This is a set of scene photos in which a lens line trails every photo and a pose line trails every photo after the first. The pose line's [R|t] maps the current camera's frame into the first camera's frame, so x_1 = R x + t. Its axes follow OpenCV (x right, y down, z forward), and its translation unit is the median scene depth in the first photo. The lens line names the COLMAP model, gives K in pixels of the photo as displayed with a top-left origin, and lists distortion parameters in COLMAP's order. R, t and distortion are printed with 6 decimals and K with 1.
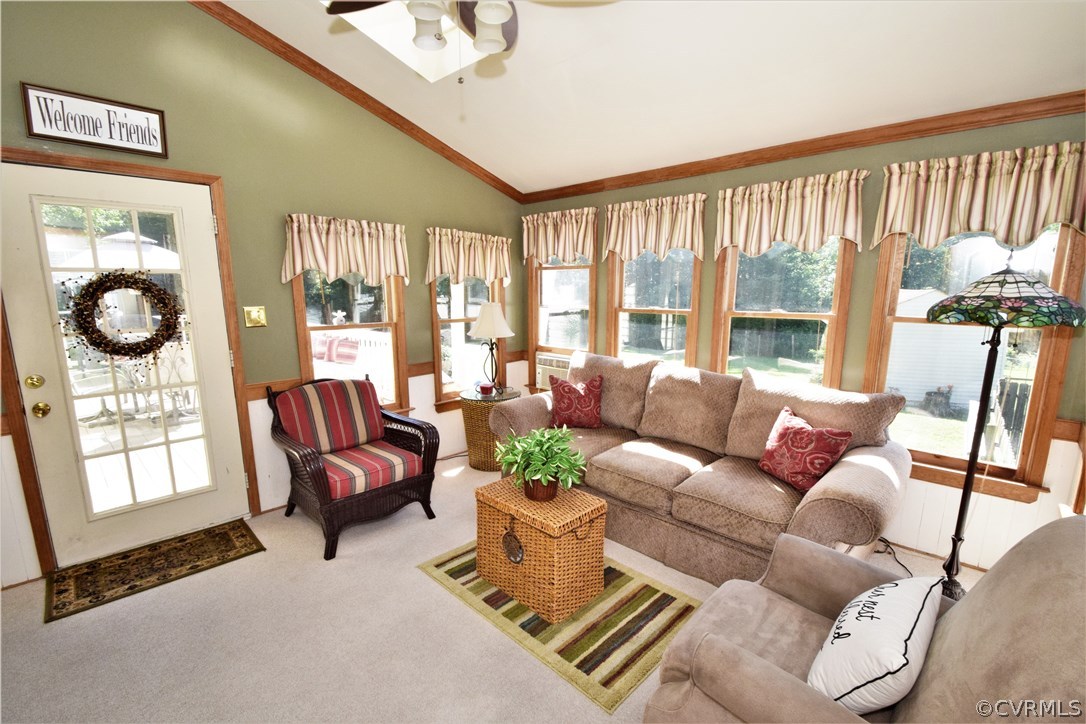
lens RADIAL K [[476.7, 0, 545.5], [0, 476.7, 376.9], [0, 0, 1]] dist [0.018380, -0.019834]
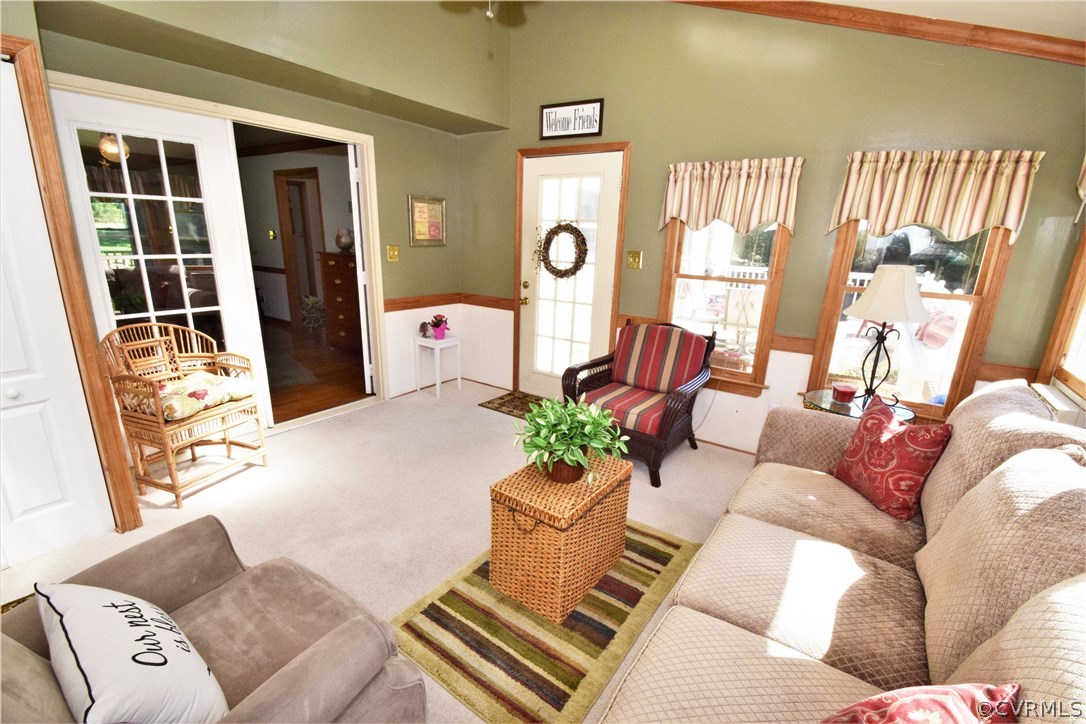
lens RADIAL K [[476.7, 0, 545.5], [0, 476.7, 376.9], [0, 0, 1]] dist [0.018380, -0.019834]
pose [[0.159968, 0.287252, -0.944403, 0.702238], [-0.207593, 0.945117, 0.252306, -0.126393], [0.965047, 0.155691, 0.210820, 0.706501]]
